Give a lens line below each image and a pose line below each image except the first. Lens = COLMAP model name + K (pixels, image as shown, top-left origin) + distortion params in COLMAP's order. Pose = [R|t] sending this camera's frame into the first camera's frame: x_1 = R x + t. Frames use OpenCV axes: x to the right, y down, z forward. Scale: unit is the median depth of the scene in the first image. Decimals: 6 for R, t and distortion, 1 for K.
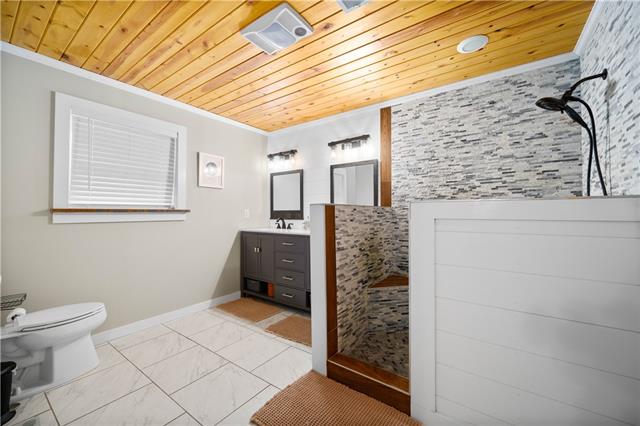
lens RADIAL K [[254.0, 0, 321.9], [0, 254.0, 212.0], [0, 0, 1]] dist [-0.000254, -0.000181]
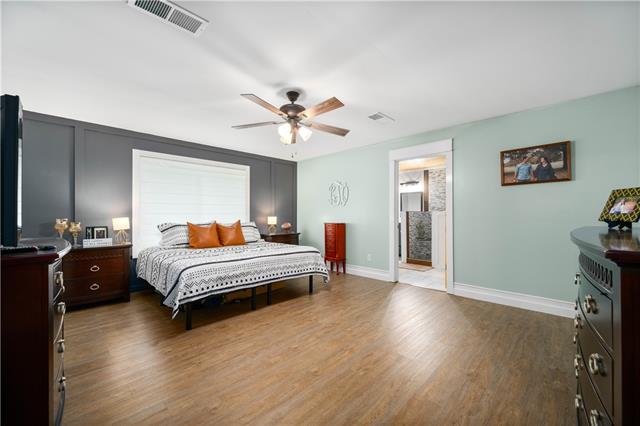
lens RADIAL K [[254.0, 0, 318.7], [0, 254.0, 213.2], [0, 0, 1]] dist [-0.000254, -0.000181]
pose [[0.986573, 0.001832, -0.163313, -0.370108], [-0.000922, 0.999984, 0.005646, -0.016649], [0.163321, -0.005420, 0.986558, -1.587135]]
